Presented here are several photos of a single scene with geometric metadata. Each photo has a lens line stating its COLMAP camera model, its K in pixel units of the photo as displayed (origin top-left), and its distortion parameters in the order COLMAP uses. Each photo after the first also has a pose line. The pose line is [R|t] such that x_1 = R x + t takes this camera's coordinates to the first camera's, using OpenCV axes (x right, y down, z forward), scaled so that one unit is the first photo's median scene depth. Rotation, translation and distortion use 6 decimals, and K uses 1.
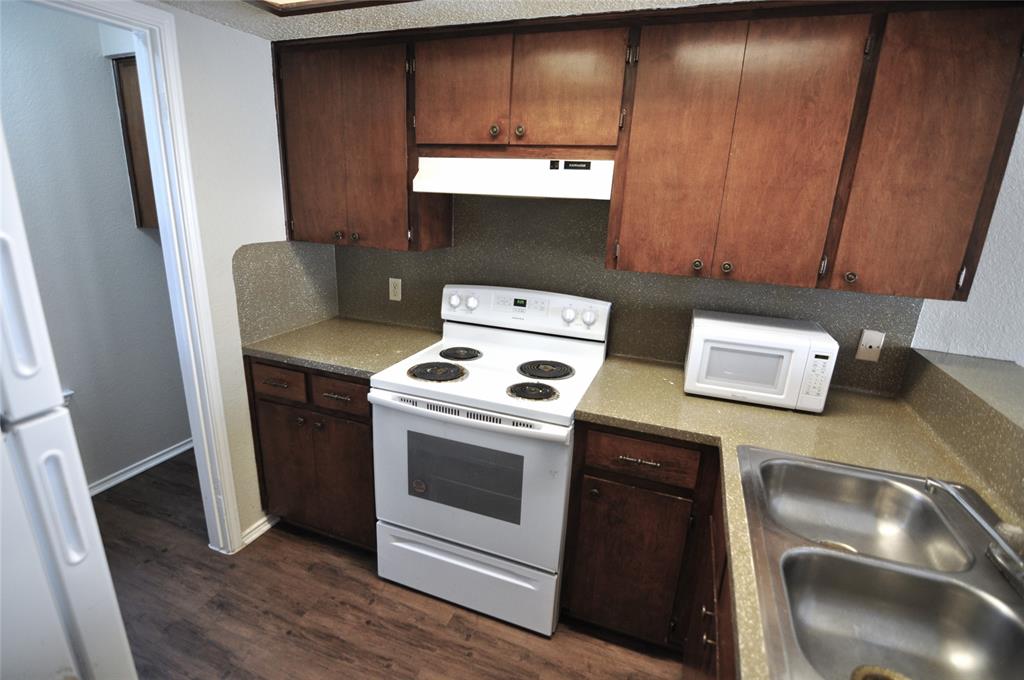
lens RADIAL K [[494.0, 0, 510.4], [0, 494.0, 344.4], [0, 0, 1]] dist [-0.014592, -0.004020]
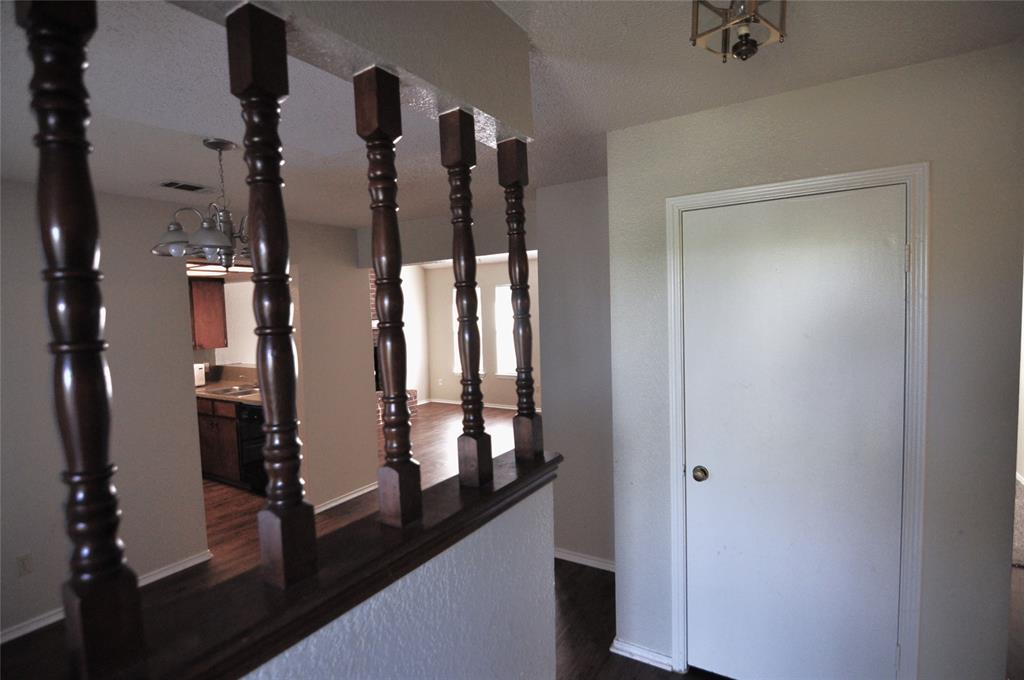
lens RADIAL K [[494.0, 0, 506.0], [0, 494.0, 340.3], [0, 0, 1]] dist [-0.014592, -0.004020]
pose [[0.189999, -0.101731, 0.976500, -2.173407], [0.314278, 0.948583, 0.037673, 0.356989], [-0.930123, 0.299735, 0.212201, -1.692791]]
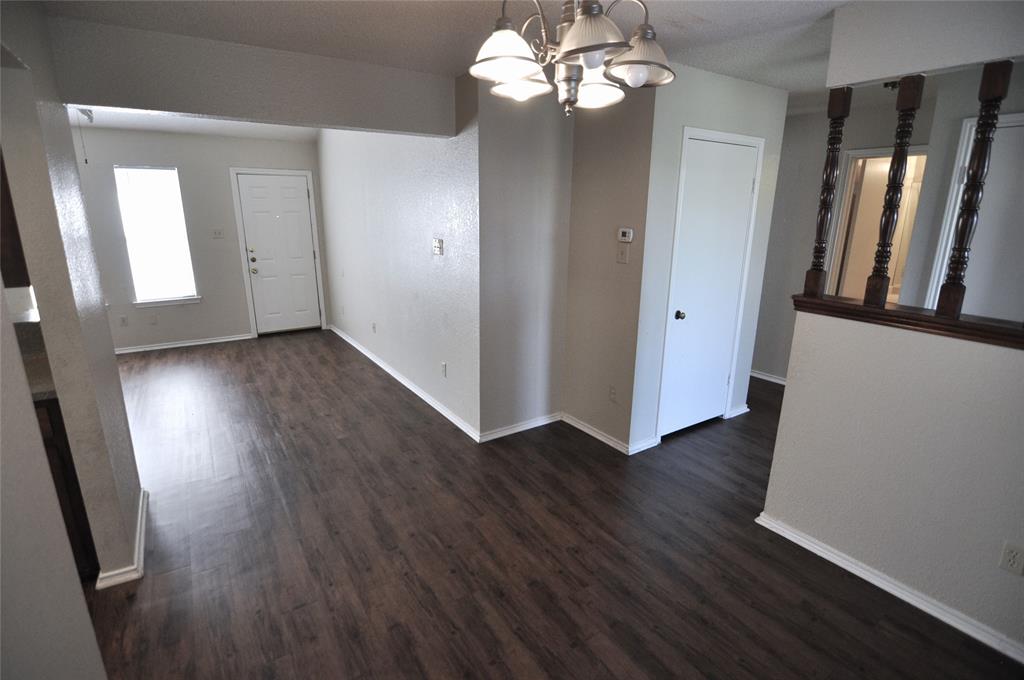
lens RADIAL K [[494.0, 0, 502.6], [0, 494.0, 338.0], [0, 0, 1]] dist [-0.014592, -0.004020]
pose [[-0.803026, -0.189942, 0.564864, -1.474076], [0.132898, 0.866902, 0.480437, -0.077499], [-0.580937, 0.460872, -0.670901, -0.029874]]
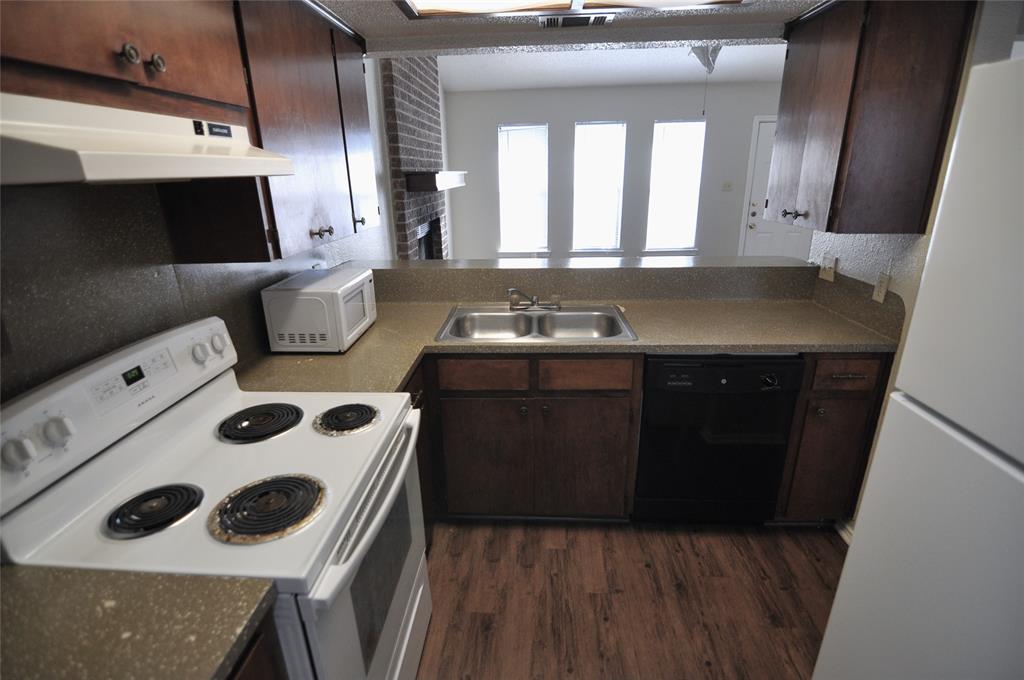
lens RADIAL K [[494.0, 0, 513.3], [0, 494.0, 341.9], [0, 0, 1]] dist [-0.014592, -0.004020]
pose [[-0.309427, -0.343695, 0.886639, -0.727149], [0.279360, 0.858399, 0.430242, -0.289942], [-0.908962, 0.380820, -0.169597, 0.858957]]
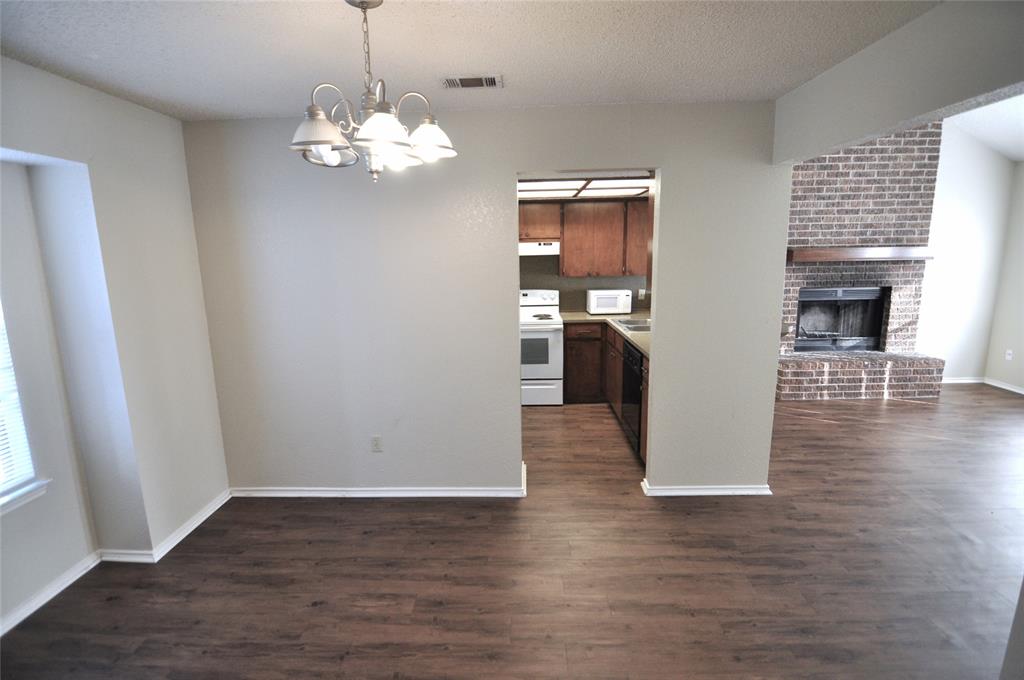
lens RADIAL K [[494.0, 0, 508.5], [0, 494.0, 342.5], [0, 0, 1]] dist [-0.014592, -0.004020]
pose [[0.943367, -0.121416, 0.308735, -1.123831], [0.151905, 0.985421, -0.076624, 0.439024], [-0.294931, 0.119183, 0.948057, -1.776145]]
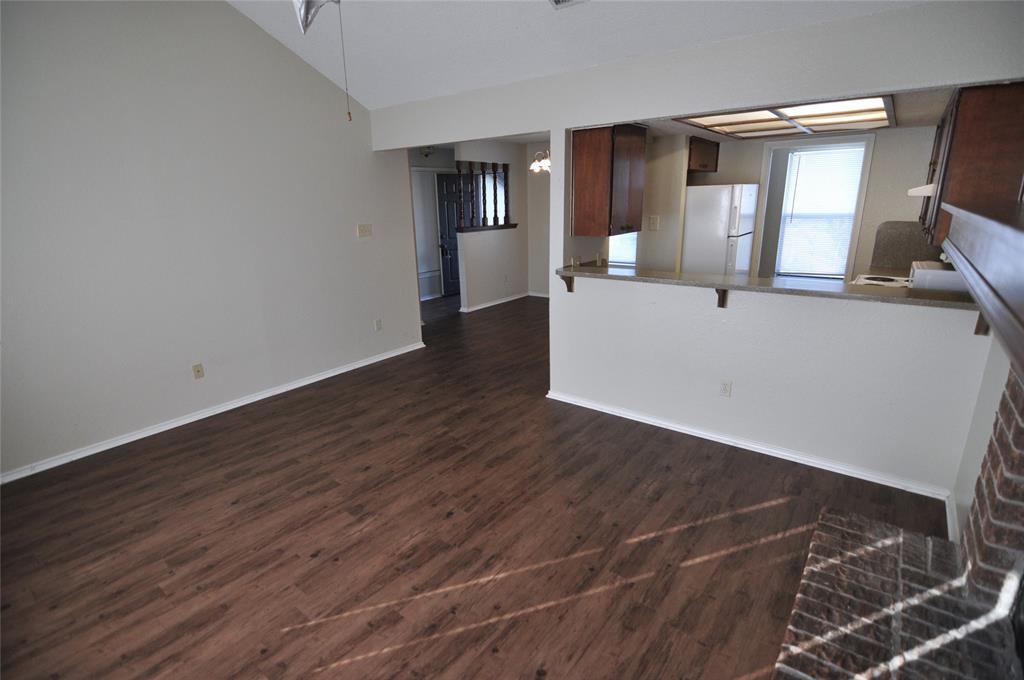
lens RADIAL K [[494.0, 0, 508.9], [0, 494.0, 342.4], [0, 0, 1]] dist [-0.014592, -0.004020]
pose [[-0.290710, 0.231481, -0.928388, 2.634668], [-0.262019, 0.913943, 0.309926, 0.067835], [0.920236, 0.333354, -0.205041, 0.045497]]
